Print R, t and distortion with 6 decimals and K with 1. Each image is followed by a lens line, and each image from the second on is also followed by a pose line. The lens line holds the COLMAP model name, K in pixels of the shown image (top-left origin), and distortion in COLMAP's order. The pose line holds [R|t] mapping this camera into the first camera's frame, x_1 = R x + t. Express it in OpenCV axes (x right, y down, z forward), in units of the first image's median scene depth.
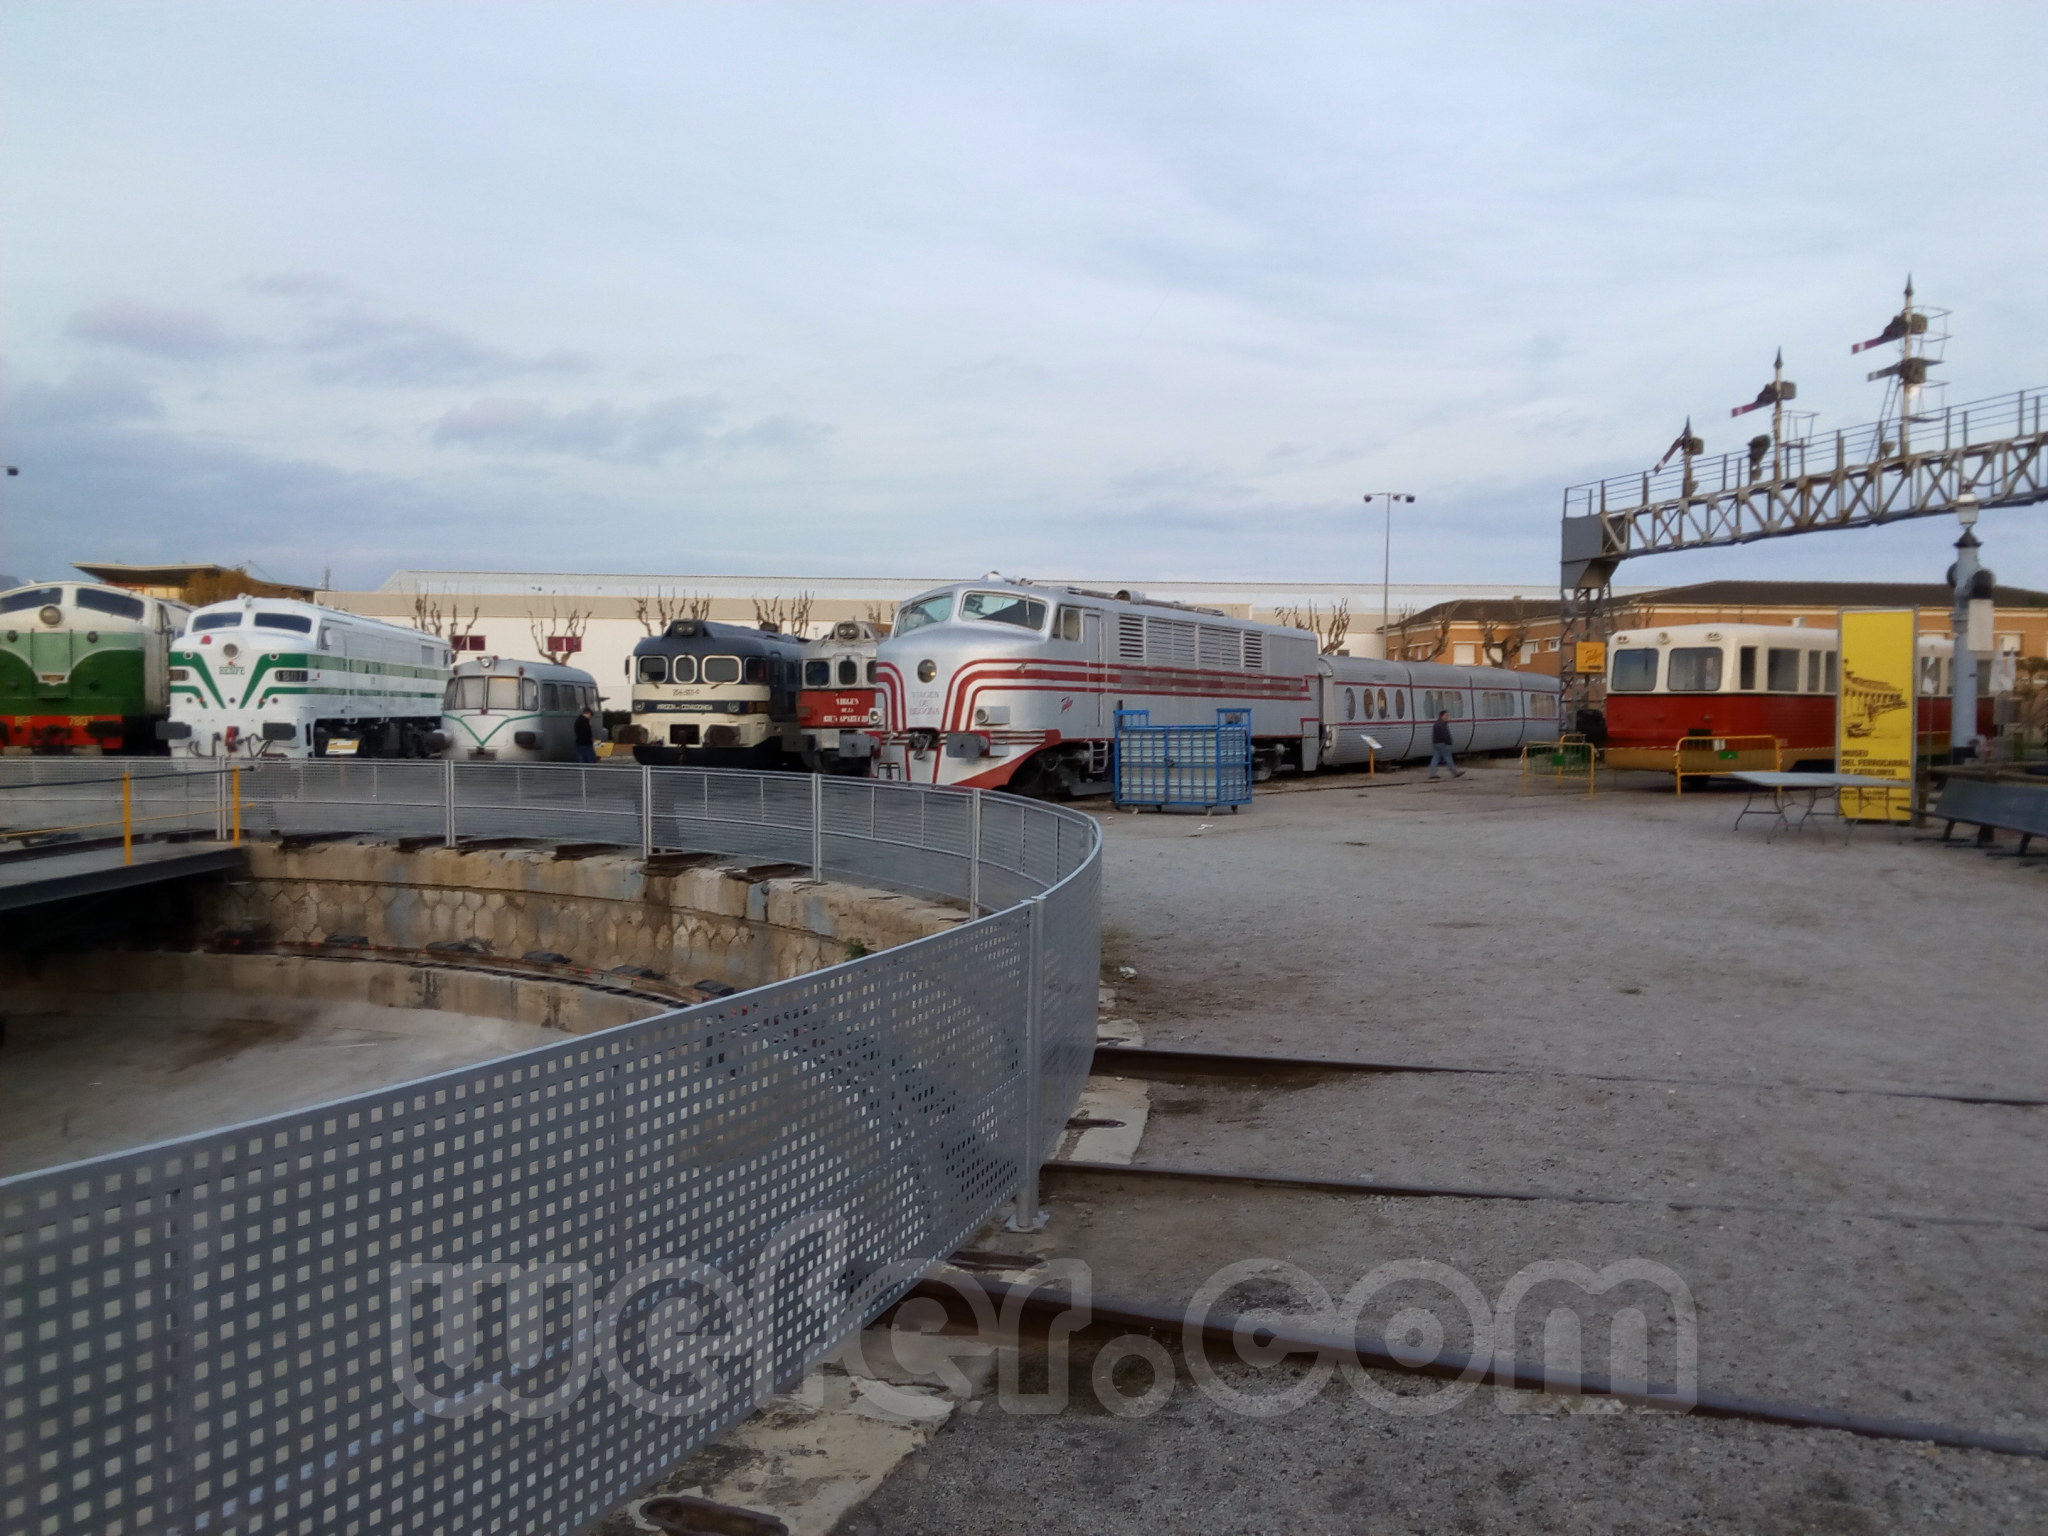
lens RADIAL K [[1586.9, 0, 1040.3], [0, 1586.9, 766.4], [0, 0, 1]] dist [0.094403, -0.161628]
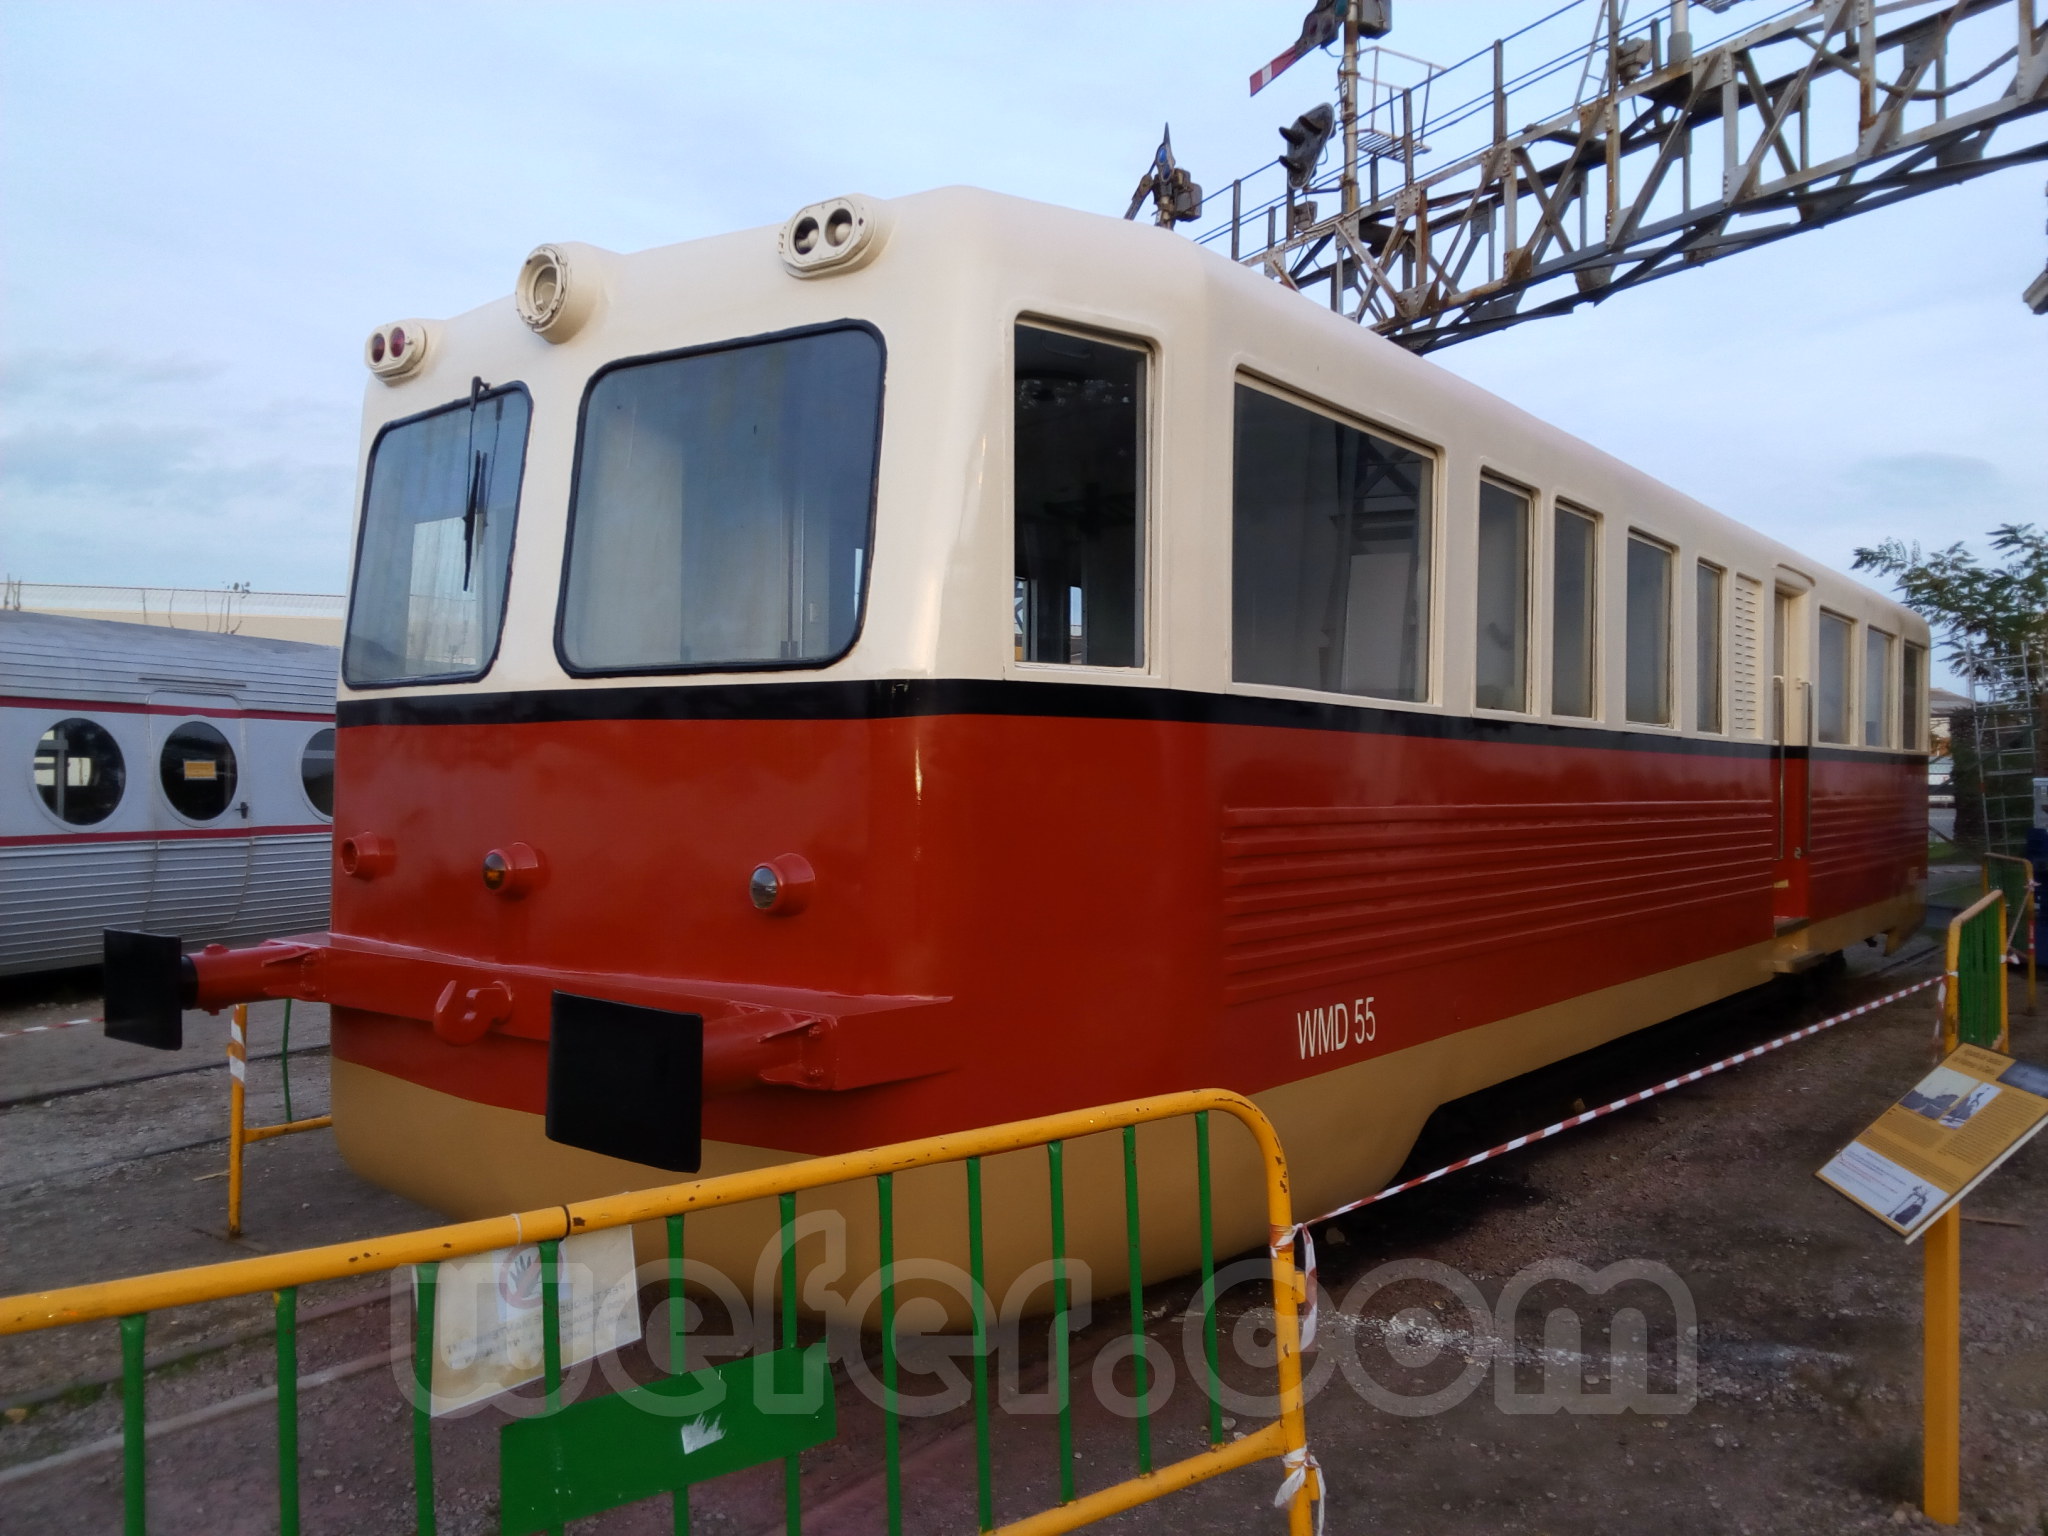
lens RADIAL K [[1586.9, 0, 1040.3], [0, 1586.9, 766.4], [0, 0, 1]] dist [0.094403, -0.161628]
pose [[0.975305, 0.002291, 0.220852, 0.363792], [0.006447, 0.999225, -0.038835, -0.031658], [-0.220770, 0.039300, 0.974534, 0.780654]]
